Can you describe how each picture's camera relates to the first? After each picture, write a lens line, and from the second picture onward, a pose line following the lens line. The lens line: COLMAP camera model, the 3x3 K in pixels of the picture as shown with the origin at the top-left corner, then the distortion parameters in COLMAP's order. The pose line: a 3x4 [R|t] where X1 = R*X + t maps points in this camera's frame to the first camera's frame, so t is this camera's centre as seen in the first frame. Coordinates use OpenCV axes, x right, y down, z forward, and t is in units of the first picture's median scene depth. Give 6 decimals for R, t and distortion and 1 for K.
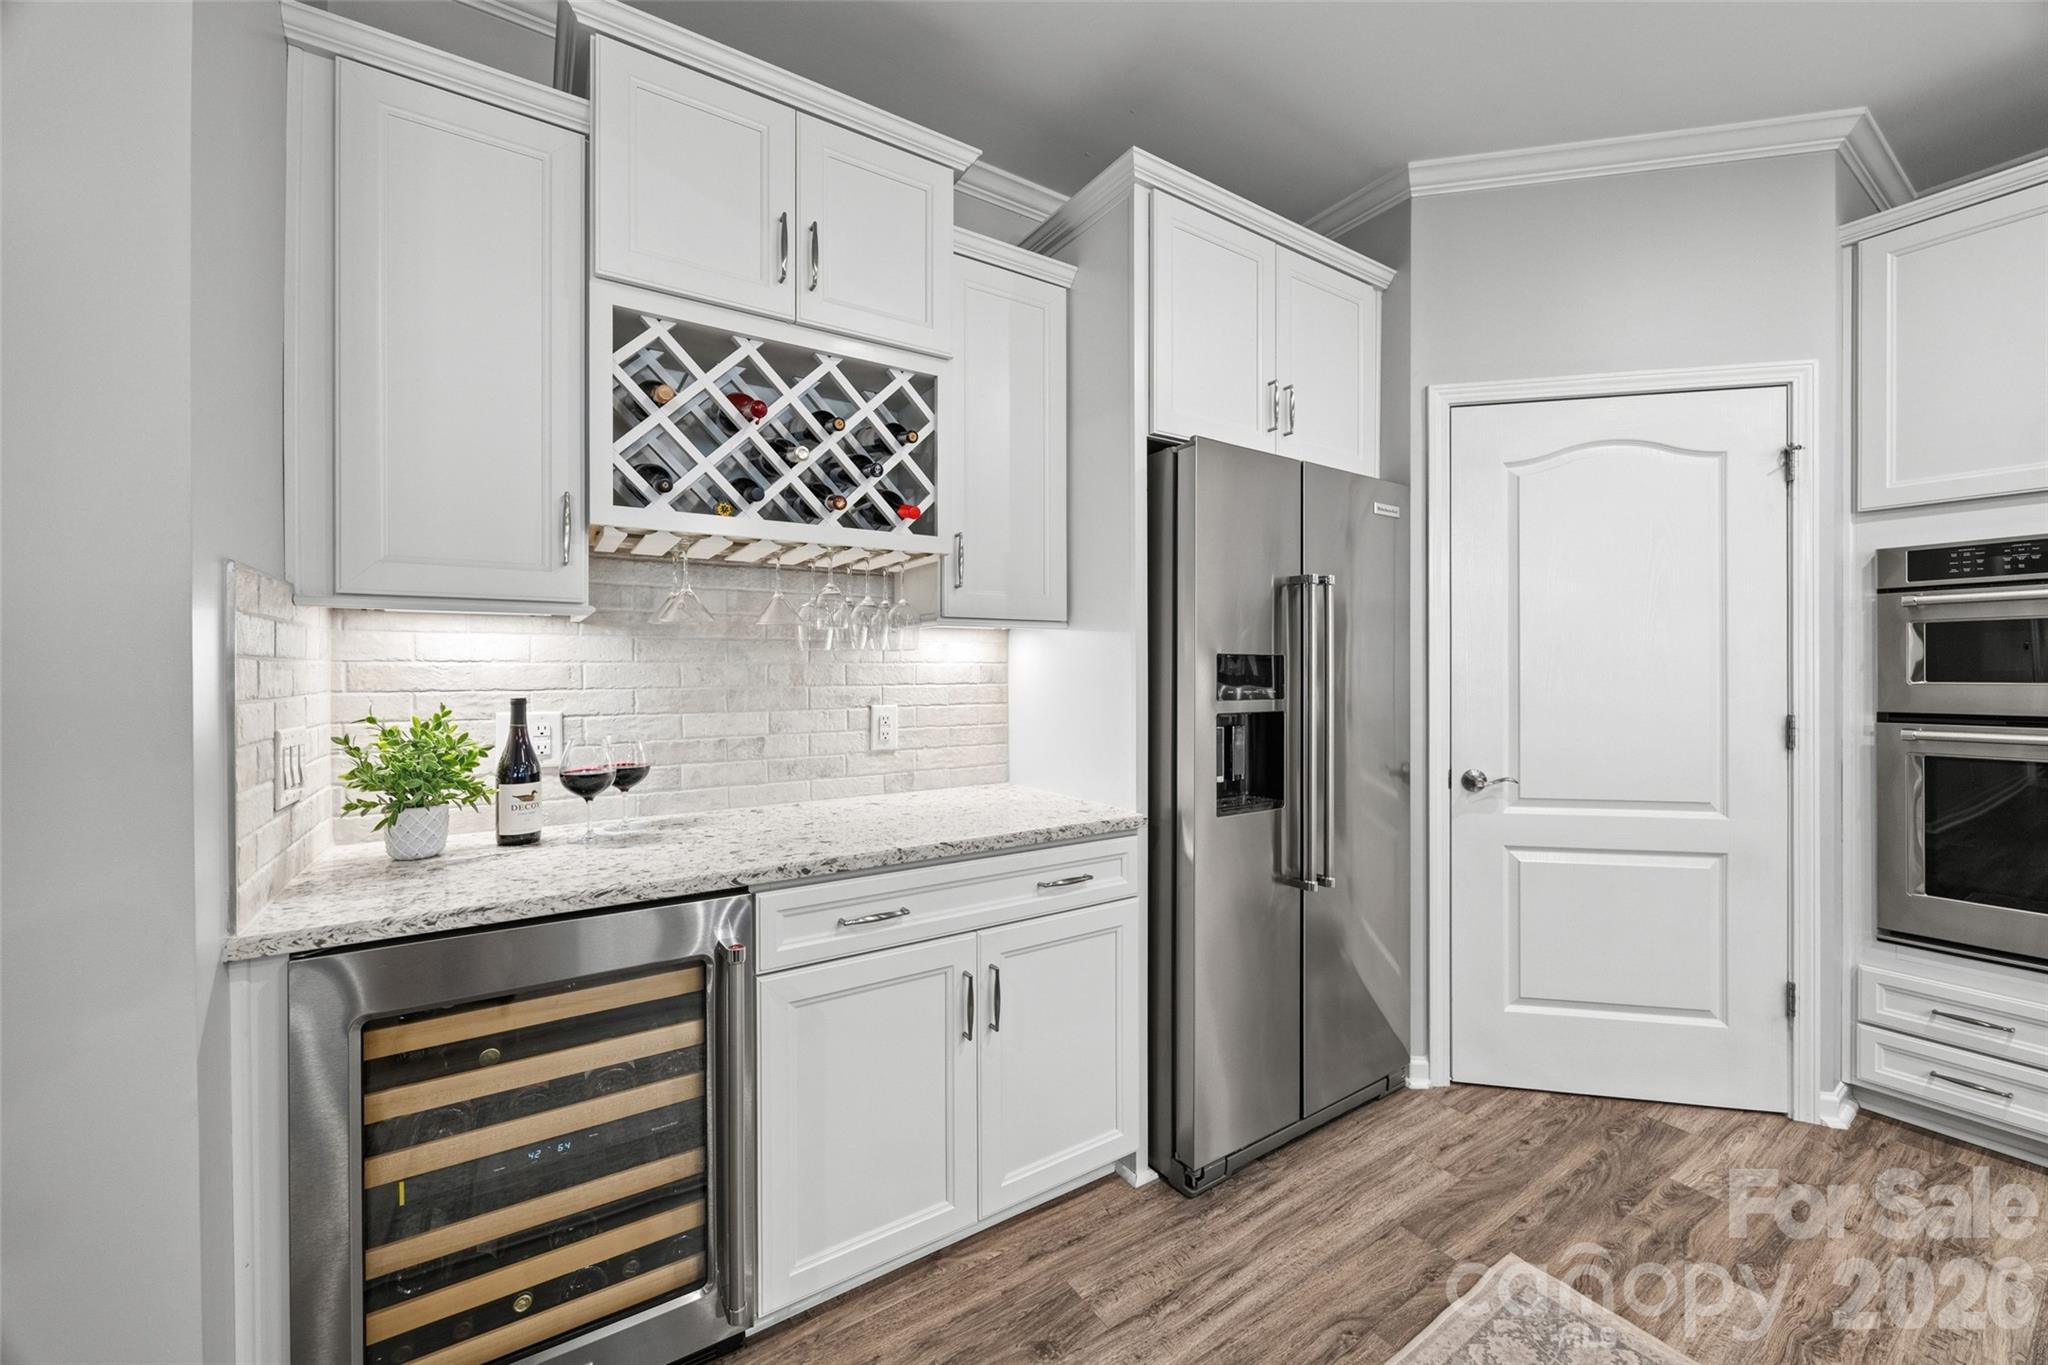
lens RADIAL K [[769.6, 0, 1023.2], [0, 769.6, 672.7], [0, 0, 1]] dist [-0.001323, 0.000040]
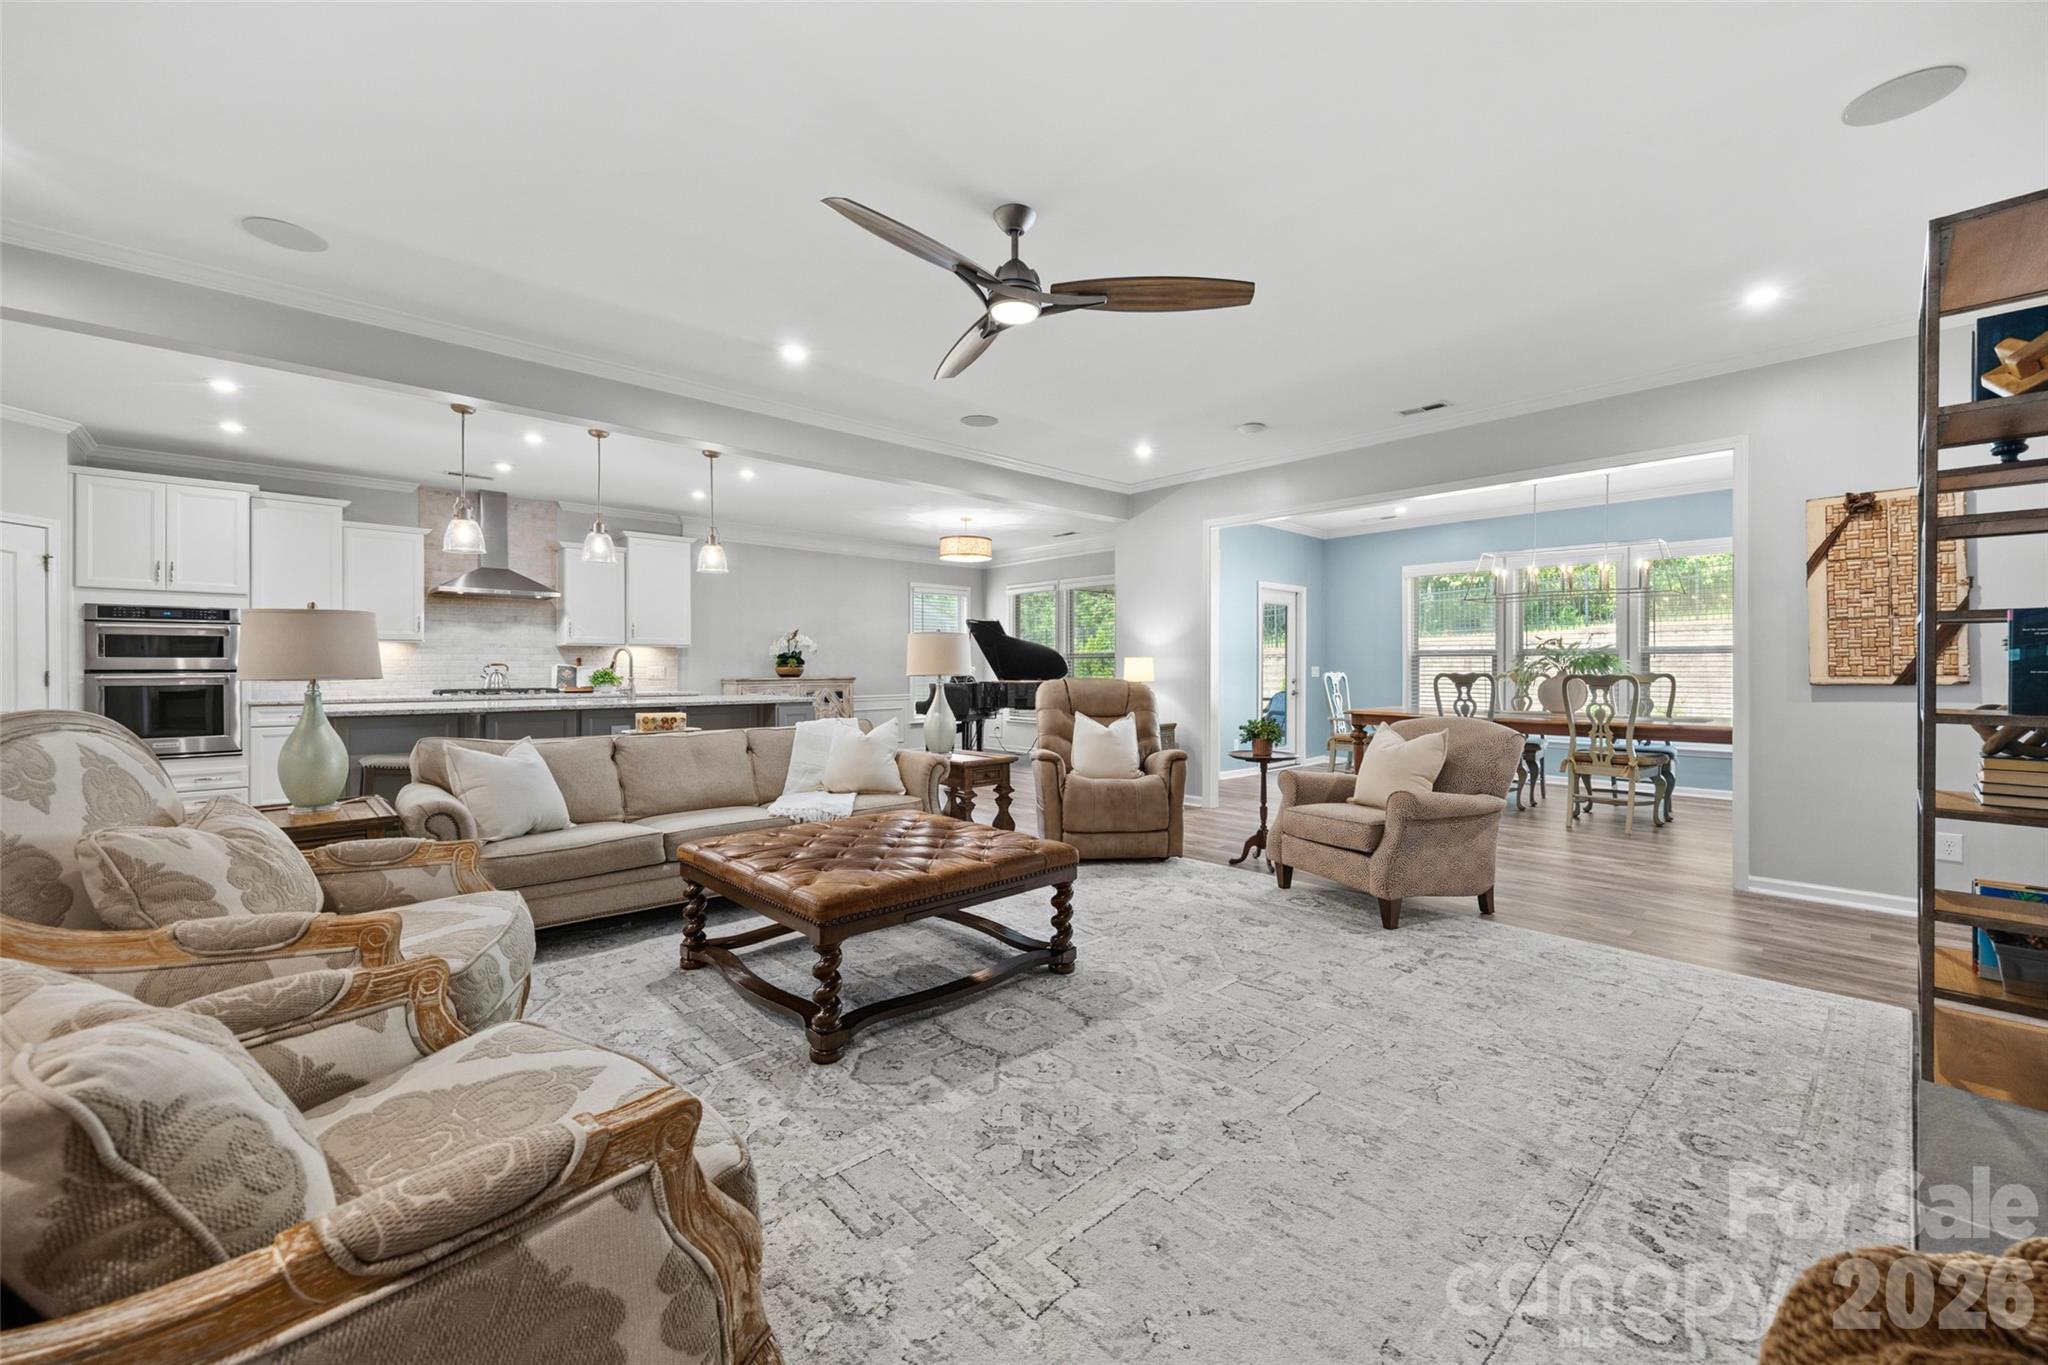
lens RADIAL K [[808.7, 0, 1025.8], [0, 808.7, 669.7], [0, 0, 1]] dist [0.003027, 0.000181]
pose [[-0.164576, 0.001973, 0.986362, -2.143423], [0.003763, 0.999992, -0.001373, 0.072677], [-0.986357, 0.003486, -0.164582, -1.695577]]
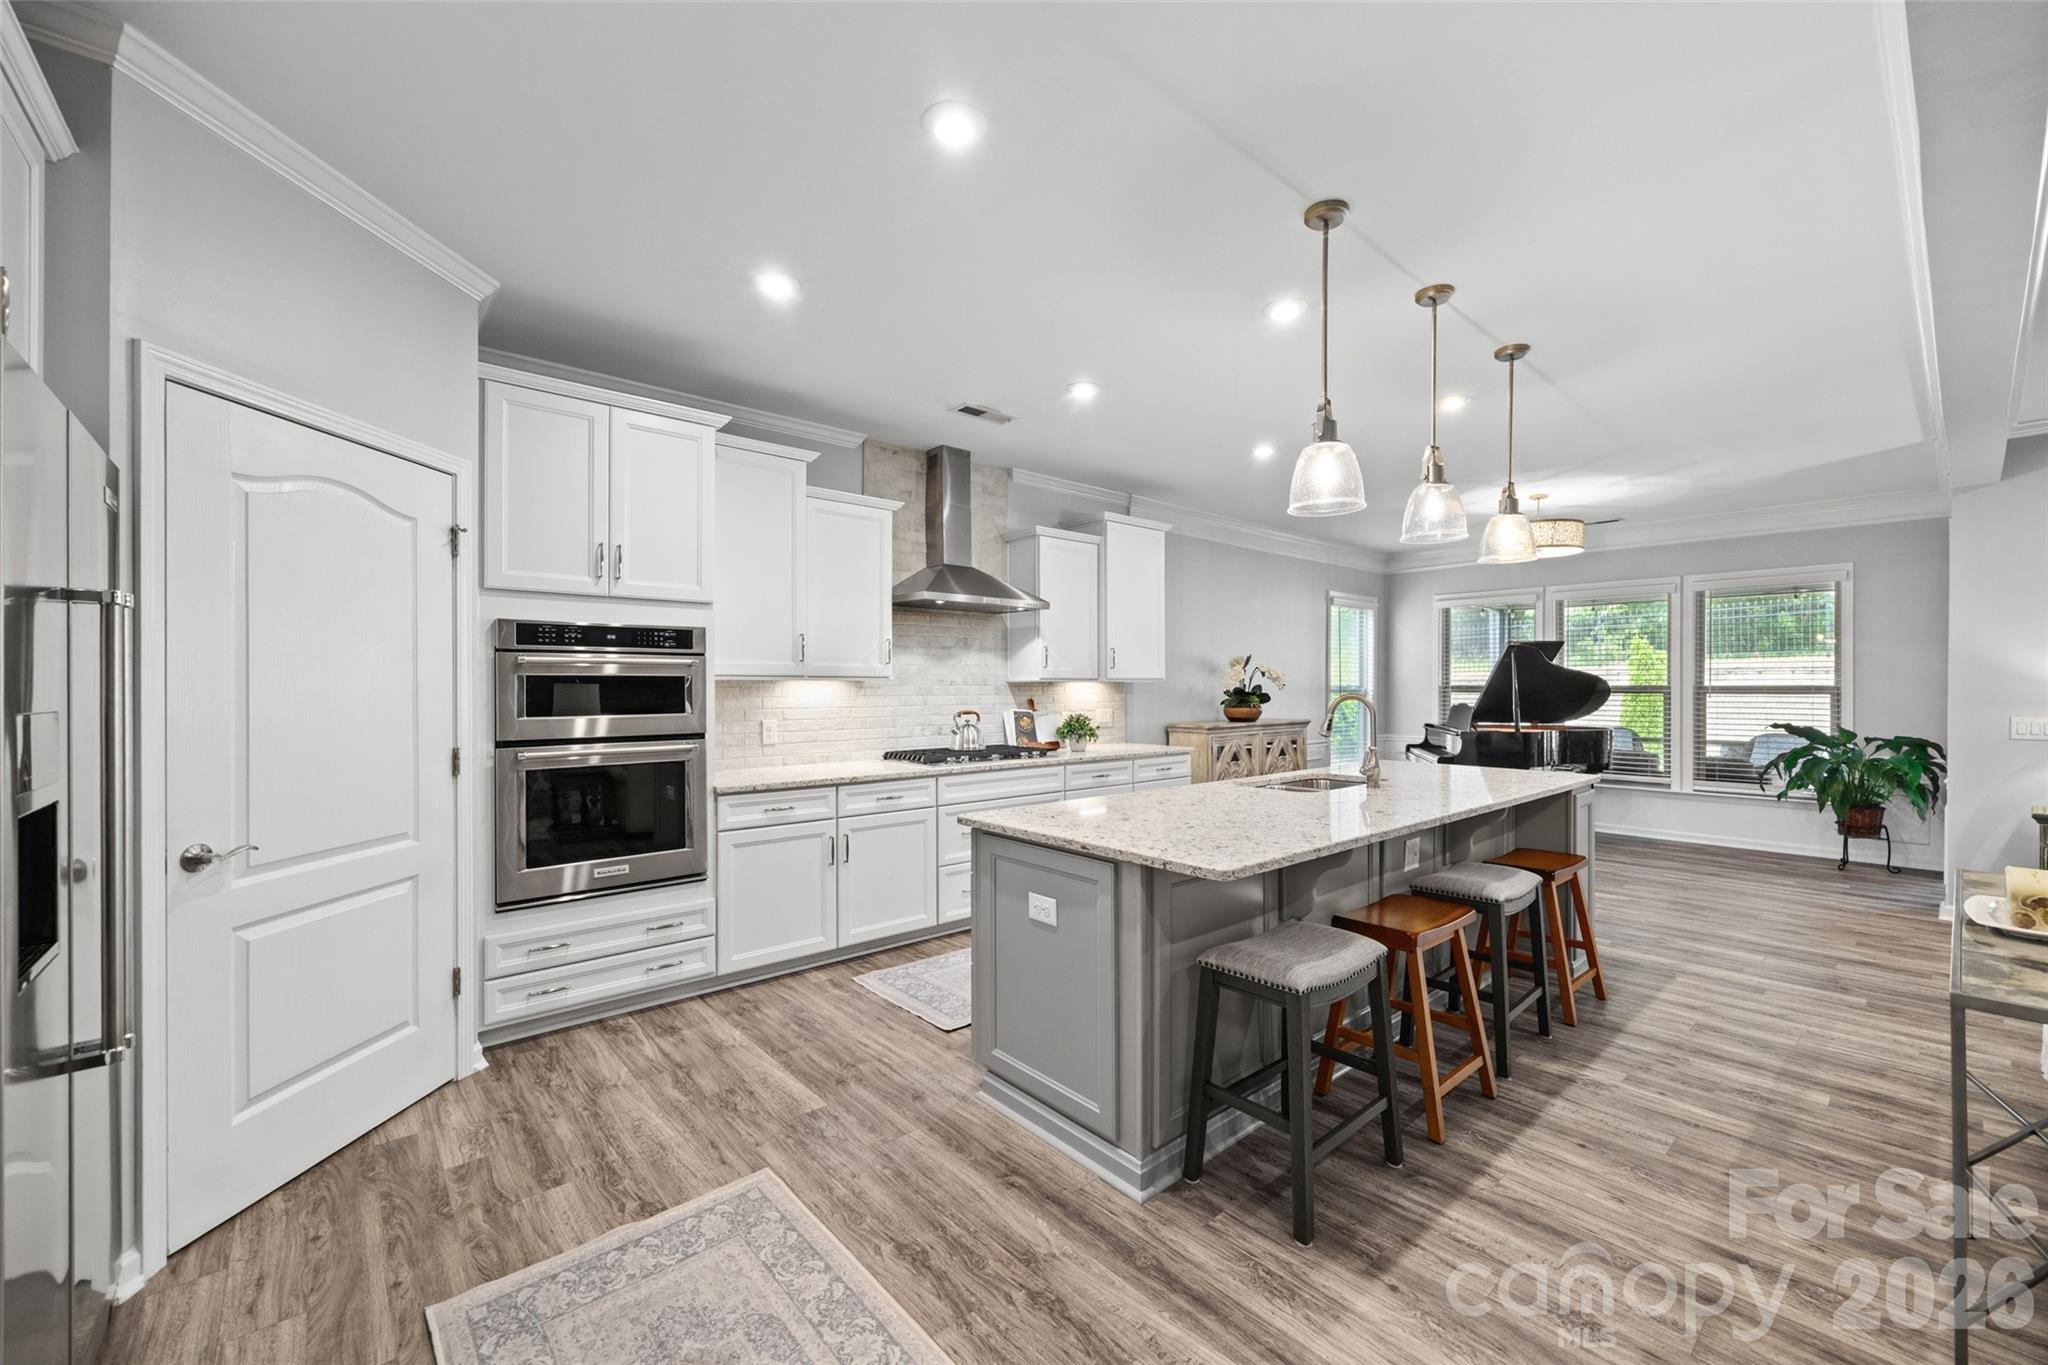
lens RADIAL K [[808.0, 0, 1026.0], [0, 808.0, 688.5], [0, 0, 1]] dist [-0.000299, -0.000187]
pose [[-0.133541, 0.000770, 0.991043, -0.438285], [0.003241, 0.999995, -0.000341, -0.040312], [-0.991038, 0.003166, -0.133543, 0.314383]]
